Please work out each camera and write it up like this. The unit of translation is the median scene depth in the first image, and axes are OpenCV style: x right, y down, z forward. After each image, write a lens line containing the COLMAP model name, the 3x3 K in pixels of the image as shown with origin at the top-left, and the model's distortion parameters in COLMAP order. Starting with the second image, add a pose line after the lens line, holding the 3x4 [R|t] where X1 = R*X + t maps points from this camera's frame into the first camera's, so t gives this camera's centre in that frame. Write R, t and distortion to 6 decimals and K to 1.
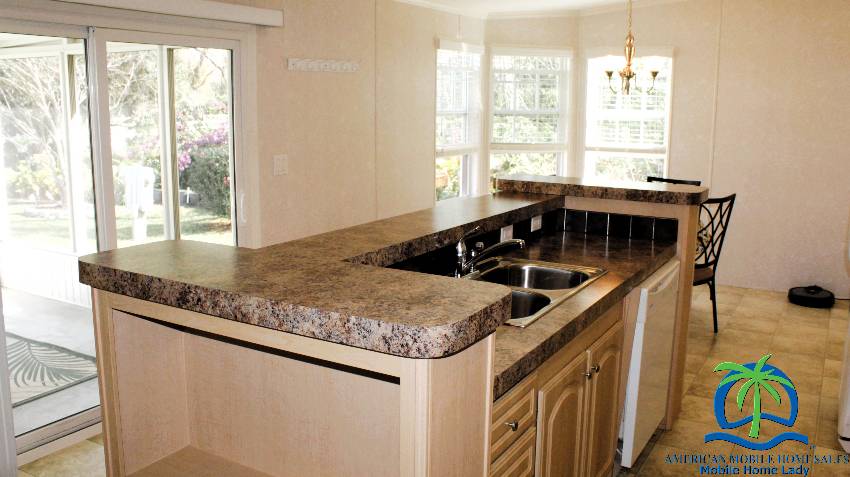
lens RADIAL K [[740.1, 0, 425.0], [0, 740.1, 238.5], [0, 0, 1]] dist [-0.005905, -0.088531]
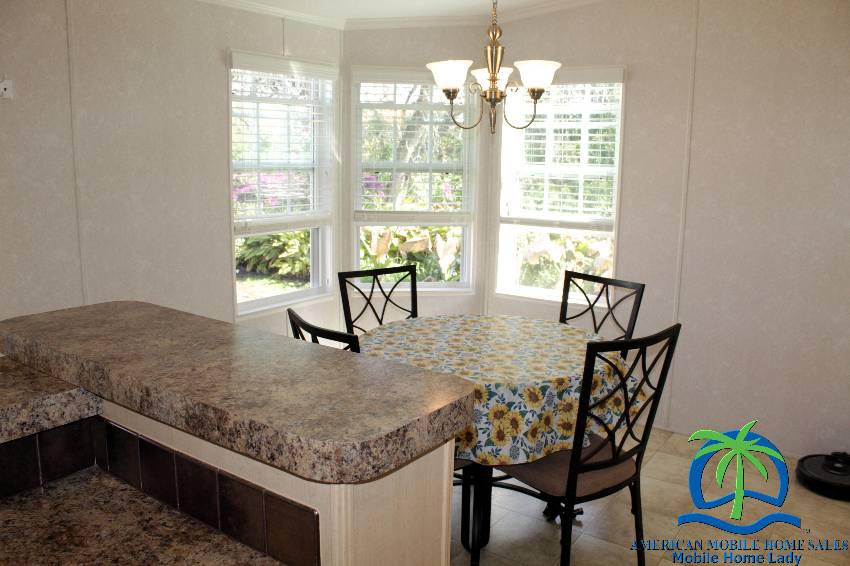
lens RADIAL K [[712.5, 0, 428.1], [0, 712.5, 300.6], [0, 0, 1]] dist [-0.184544, 0.195000]
pose [[0.995670, 0.019372, -0.090918, 0.870505], [-0.017803, 0.999679, 0.018044, -0.250184], [0.091239, -0.016347, 0.995695, 1.491196]]
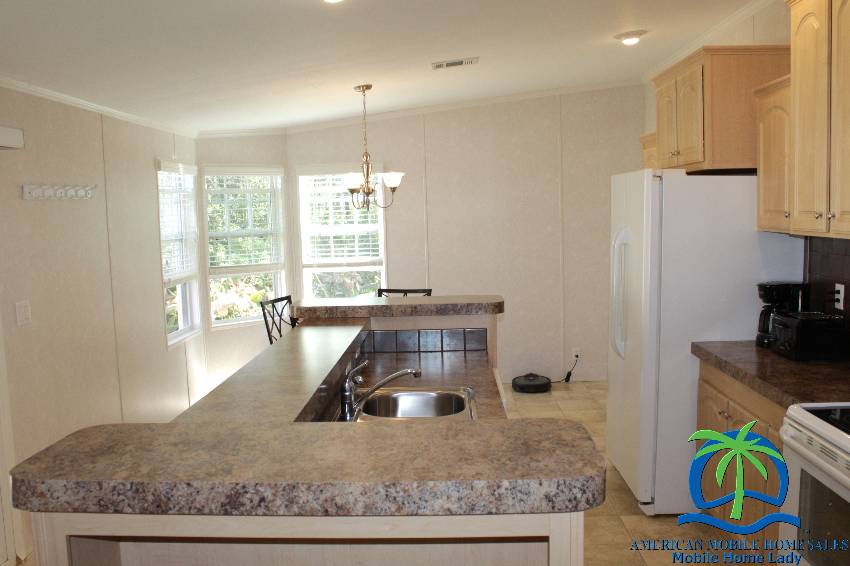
lens RADIAL K [[765.1, 0, 425.0], [0, 765.1, 283.0], [0, 0, 1]] dist [-0.110052, 0.007841]
pose [[0.882096, -0.084757, 0.463382, -0.471554], [0.127917, 0.989816, -0.062456, -0.069005], [-0.453370, 0.114366, 0.883955, 0.168480]]
